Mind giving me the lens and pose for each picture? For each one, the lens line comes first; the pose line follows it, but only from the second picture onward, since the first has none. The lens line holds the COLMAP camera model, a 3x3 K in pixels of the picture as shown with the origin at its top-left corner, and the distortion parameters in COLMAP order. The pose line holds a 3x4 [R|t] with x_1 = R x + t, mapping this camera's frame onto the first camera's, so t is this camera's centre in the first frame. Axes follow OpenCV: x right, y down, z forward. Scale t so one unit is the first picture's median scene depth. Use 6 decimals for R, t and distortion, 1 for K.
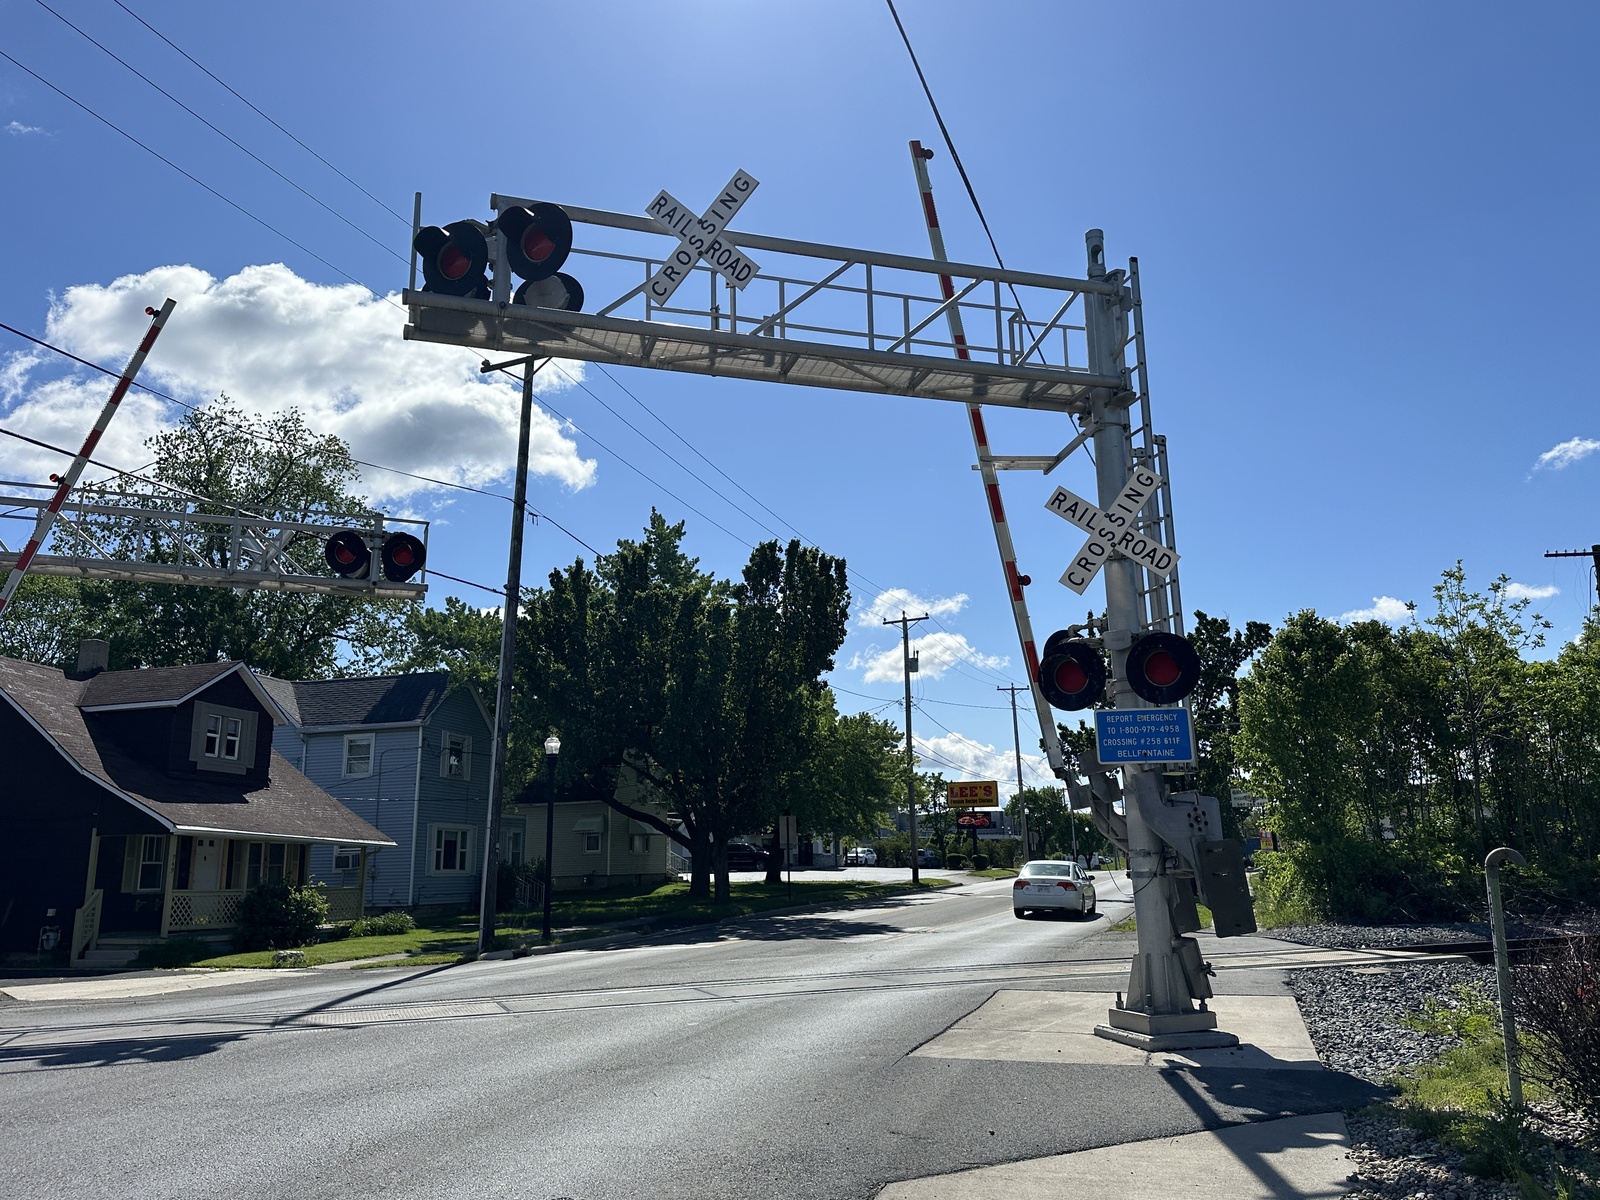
lens RADIAL K [[1165.1, 0, 818.9], [0, 1165.1, 577.0], [0, 0, 1]] dist [0.042533, -0.079294]
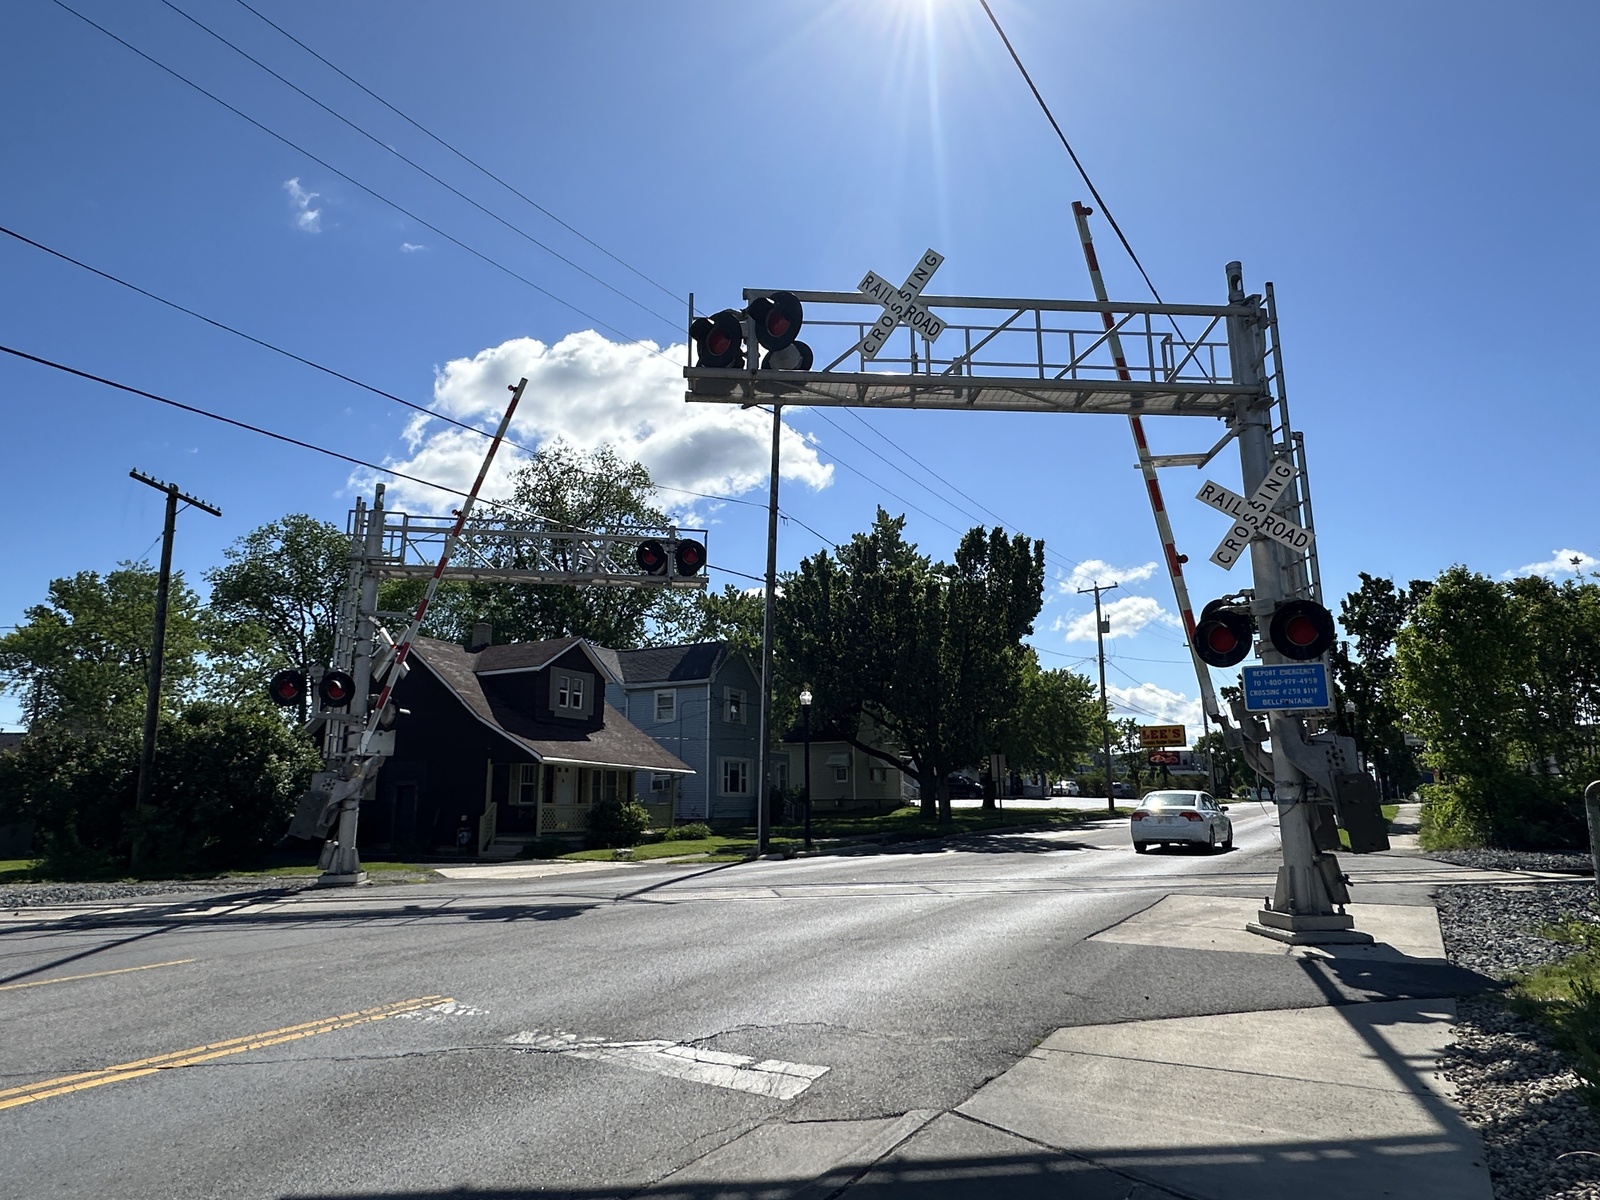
lens RADIAL K [[964.8, 0, 807.6], [0, 964.8, 587.8], [0, 0, 1]] dist [-0.038195, 0.006730]
pose [[0.975089, -0.031442, -0.219576, 0.017108], [0.038319, 0.998897, 0.027132, -0.009494], [0.218481, -0.034870, 0.975218, -0.049336]]
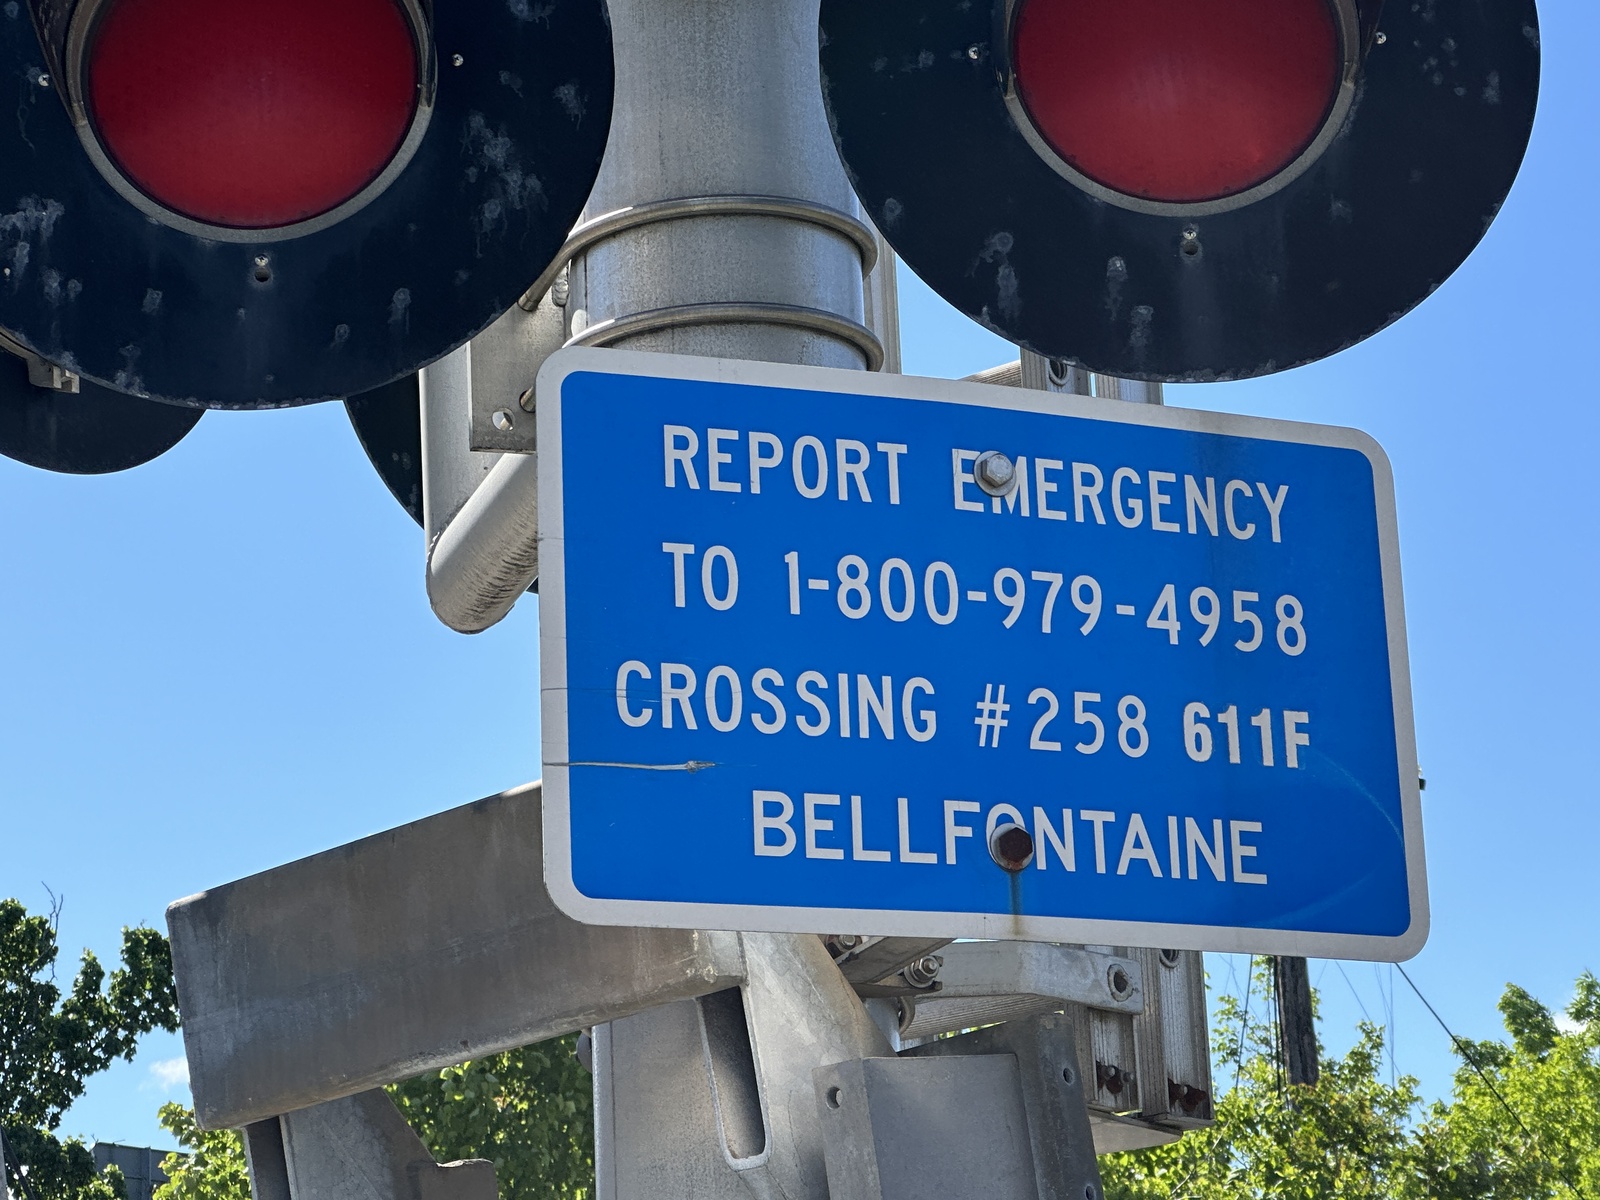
lens RADIAL K [[3912.7, 0, 791.1], [0, 3912.7, 588.6], [0, 0, 1]] dist [0.105419, 0.000000]
pose [[0.846913, 0.134669, 0.514395, 0.086391], [-0.099126, 0.990424, -0.096091, 0.145664], [-0.522410, 0.030391, 0.852153, 0.657577]]
